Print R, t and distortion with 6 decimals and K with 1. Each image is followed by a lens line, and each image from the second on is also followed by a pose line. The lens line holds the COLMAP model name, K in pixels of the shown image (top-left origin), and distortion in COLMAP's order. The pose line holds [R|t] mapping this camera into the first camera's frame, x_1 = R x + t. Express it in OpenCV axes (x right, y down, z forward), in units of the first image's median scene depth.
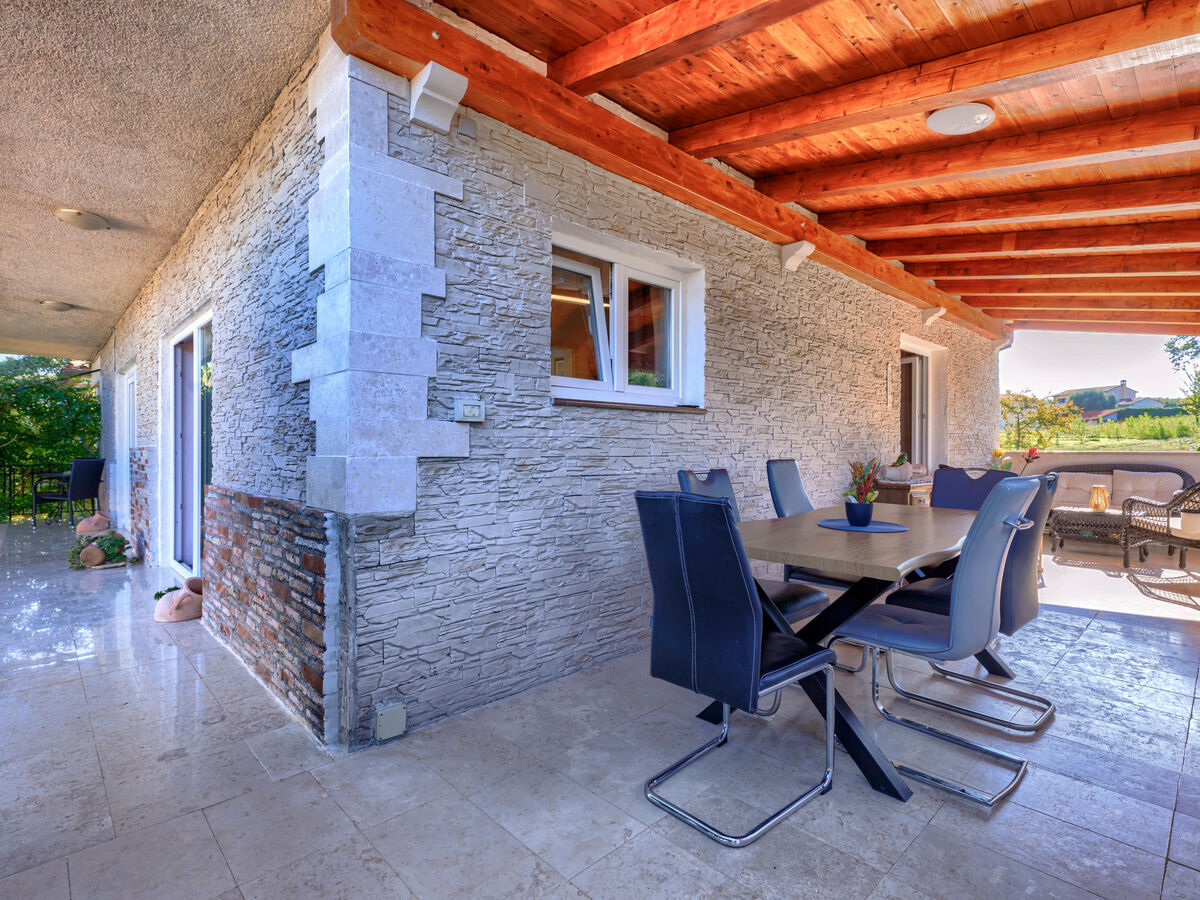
lens RADIAL K [[614.0, 0, 602.0], [0, 614.0, 450.3], [0, 0, 1]] dist [-0.000732, 0.002522]
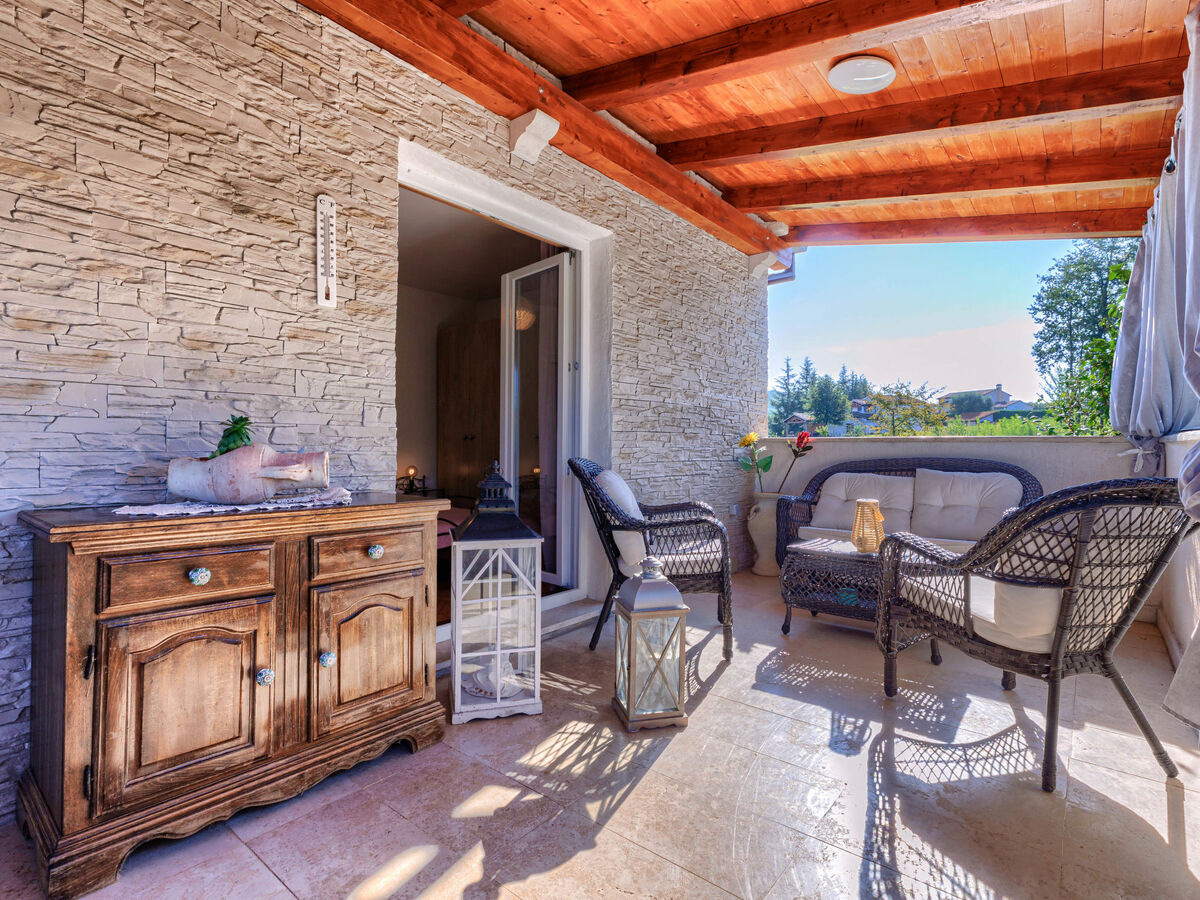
lens RADIAL K [[614.0, 0, 597.8], [0, 614.0, 451.5], [0, 0, 1]] dist [-0.000732, 0.002522]
pose [[0.992460, 0.002266, 0.122550, 0.428579], [-0.002652, 0.999992, 0.002985, 0.014012], [-0.122542, -0.003287, 0.992458, 0.429620]]
